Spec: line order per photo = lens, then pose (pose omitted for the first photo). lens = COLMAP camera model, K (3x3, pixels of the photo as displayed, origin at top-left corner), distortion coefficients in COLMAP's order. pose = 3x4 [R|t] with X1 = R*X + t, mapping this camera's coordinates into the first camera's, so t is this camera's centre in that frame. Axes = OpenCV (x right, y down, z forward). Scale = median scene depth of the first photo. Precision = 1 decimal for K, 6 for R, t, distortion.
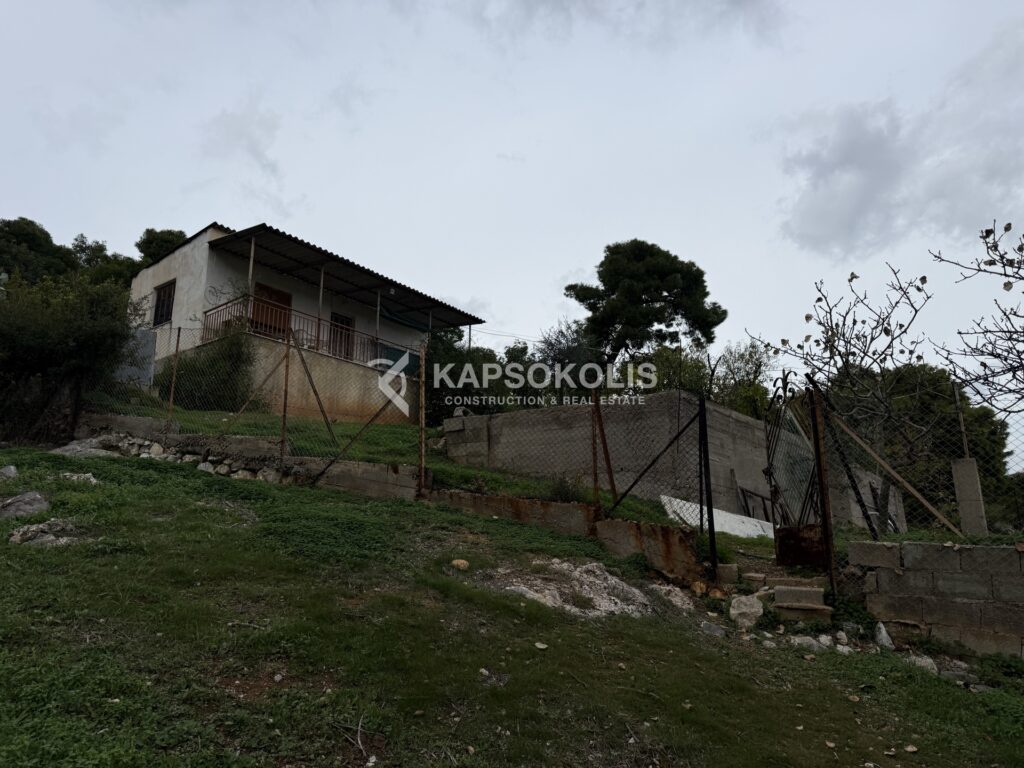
lens RADIAL K [[700.7, 0, 512.0], [0, 700.7, 384.0], [0, 0, 1]] dist [0.122963, -0.123314]
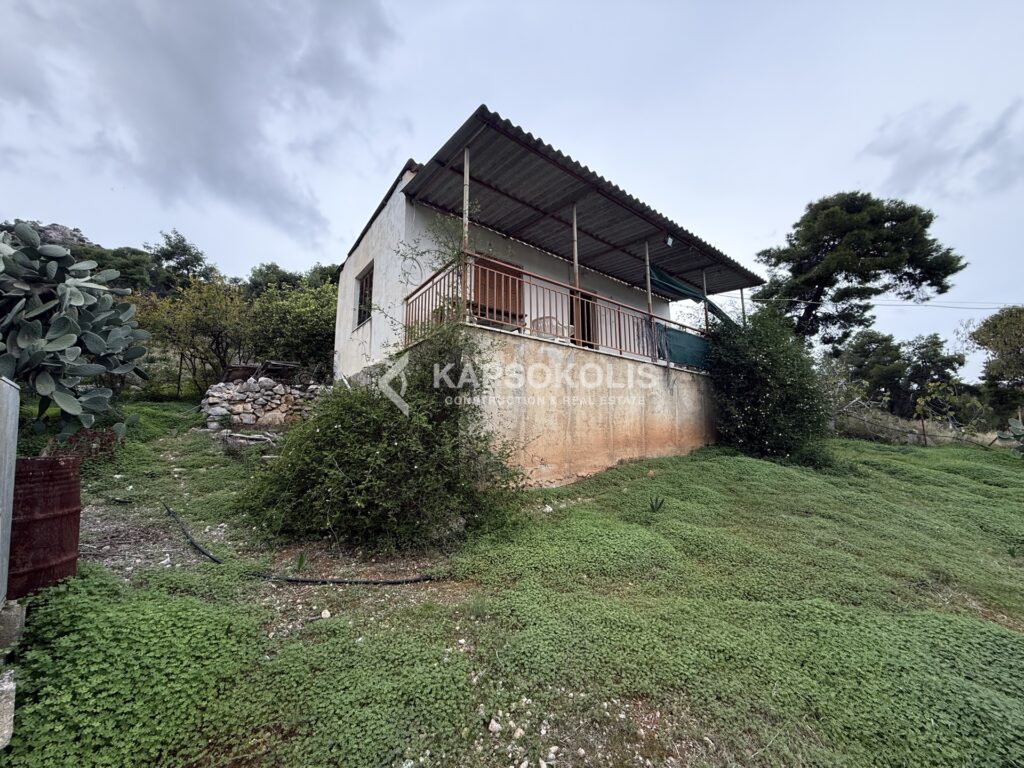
lens RADIAL K [[389.7, 0, 512.0], [0, 389.7, 384.0], [0, 0, 1]] dist [0.018659, 0.000050]
pose [[0.963248, -0.048581, -0.264184, -0.234350], [0.073051, 0.993818, 0.083599, -0.044437], [0.258490, -0.099826, 0.960842, 0.638543]]
